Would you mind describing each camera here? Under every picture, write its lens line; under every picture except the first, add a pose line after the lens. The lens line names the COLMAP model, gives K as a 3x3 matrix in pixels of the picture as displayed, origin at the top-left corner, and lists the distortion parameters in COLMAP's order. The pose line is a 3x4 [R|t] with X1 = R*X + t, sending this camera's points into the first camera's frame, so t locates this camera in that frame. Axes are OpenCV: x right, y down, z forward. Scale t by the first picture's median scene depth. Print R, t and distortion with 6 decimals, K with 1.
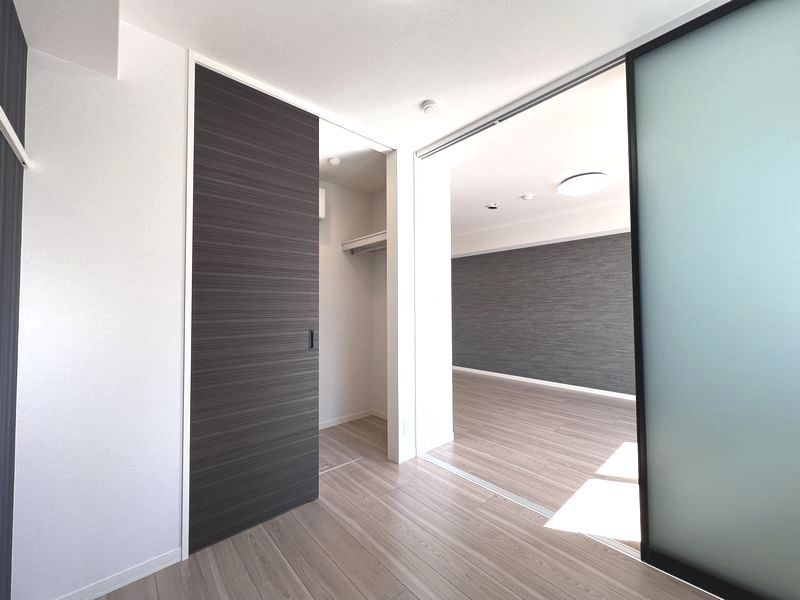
lens RADIAL K [[320.5, 0, 401.1], [0, 320.5, 304.1], [0, 0, 1]] dist [0.001671, -0.000364]
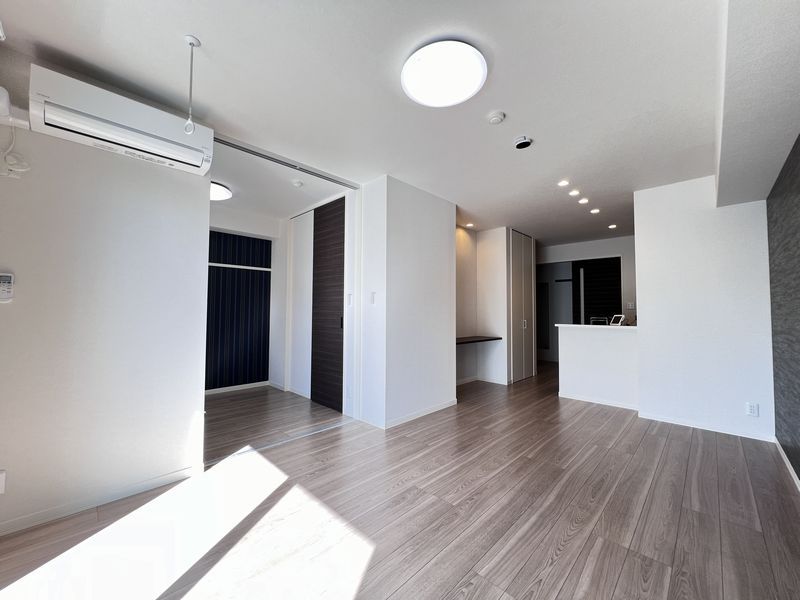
lens RADIAL K [[320.5, 0, 397.2], [0, 320.5, 301.9], [0, 0, 1]] dist [0.001671, -0.000364]
pose [[0.059020, -0.030450, -0.997792, 1.169400], [-0.008871, 0.999479, -0.031027, 0.038354], [0.998217, 0.010683, 0.058720, 0.937006]]
